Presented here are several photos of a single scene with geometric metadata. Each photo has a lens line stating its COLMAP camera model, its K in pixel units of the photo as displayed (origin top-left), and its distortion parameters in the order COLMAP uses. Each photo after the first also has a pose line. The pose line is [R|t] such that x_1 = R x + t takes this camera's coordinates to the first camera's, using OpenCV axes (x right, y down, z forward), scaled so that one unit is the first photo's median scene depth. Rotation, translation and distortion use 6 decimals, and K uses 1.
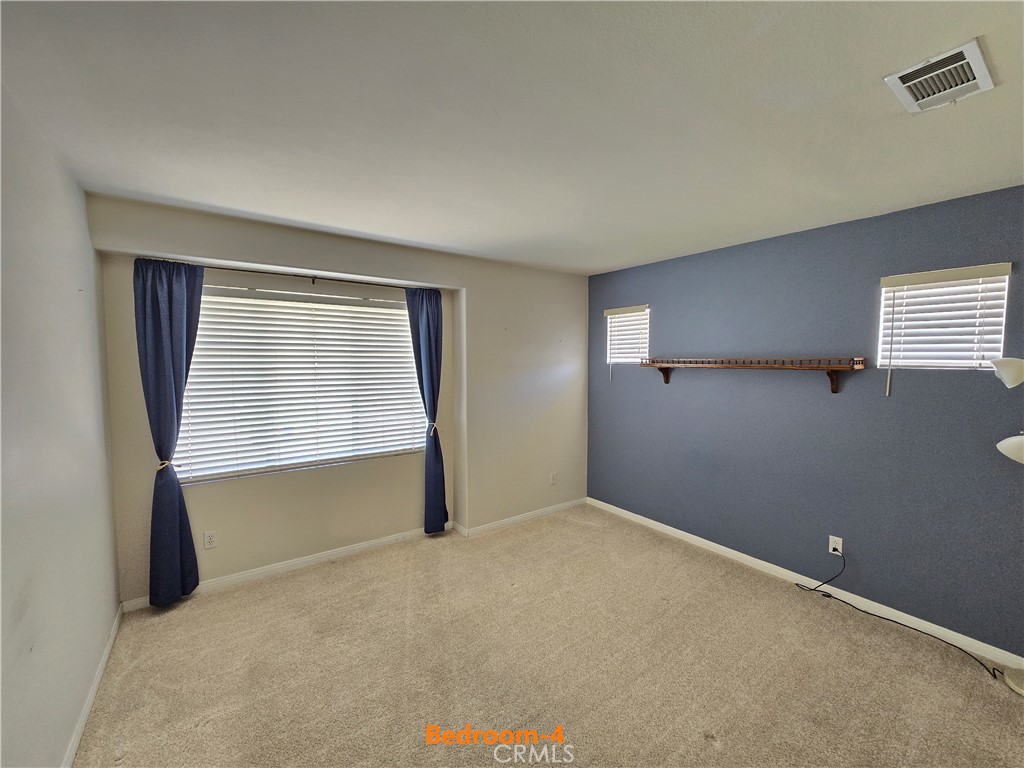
lens RADIAL K [[418.9, 0, 513.7], [0, 418.9, 386.3], [0, 0, 1]] dist [0.003028, -0.000883]
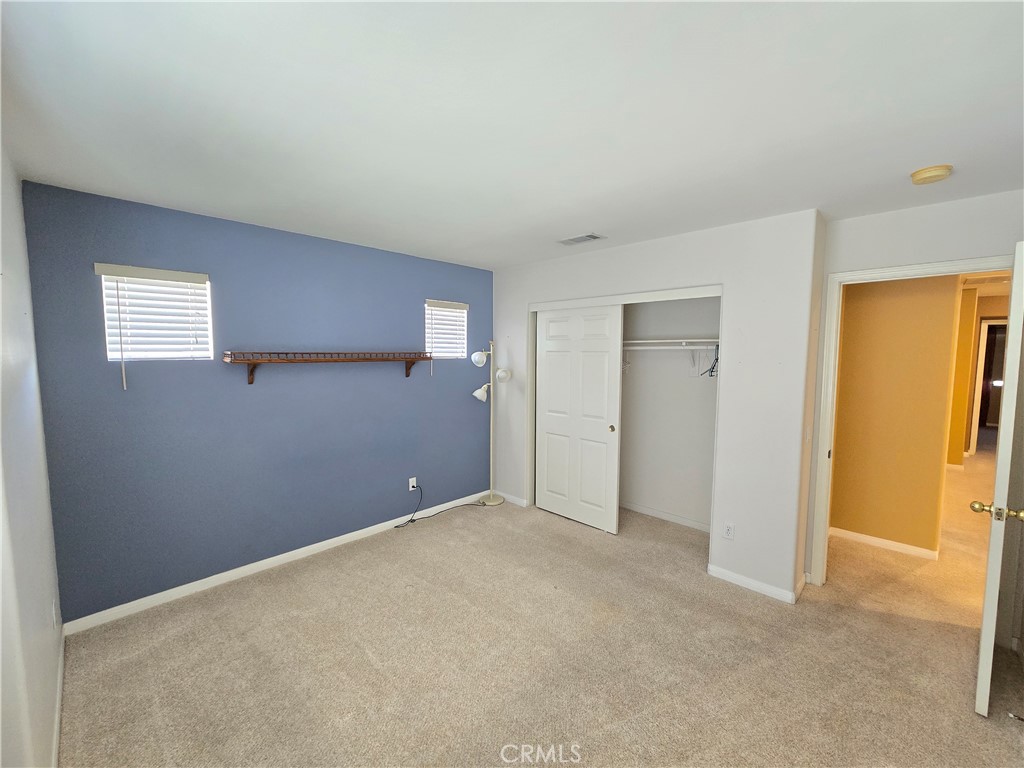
lens RADIAL K [[418.9, 0, 508.7], [0, 418.9, 385.7], [0, 0, 1]] dist [0.003028, -0.000883]
pose [[-0.167397, -0.080384, 0.982607, -0.524598], [0.063478, 0.993724, 0.092107, -0.048691], [-0.983844, 0.077792, -0.161244, 0.707543]]
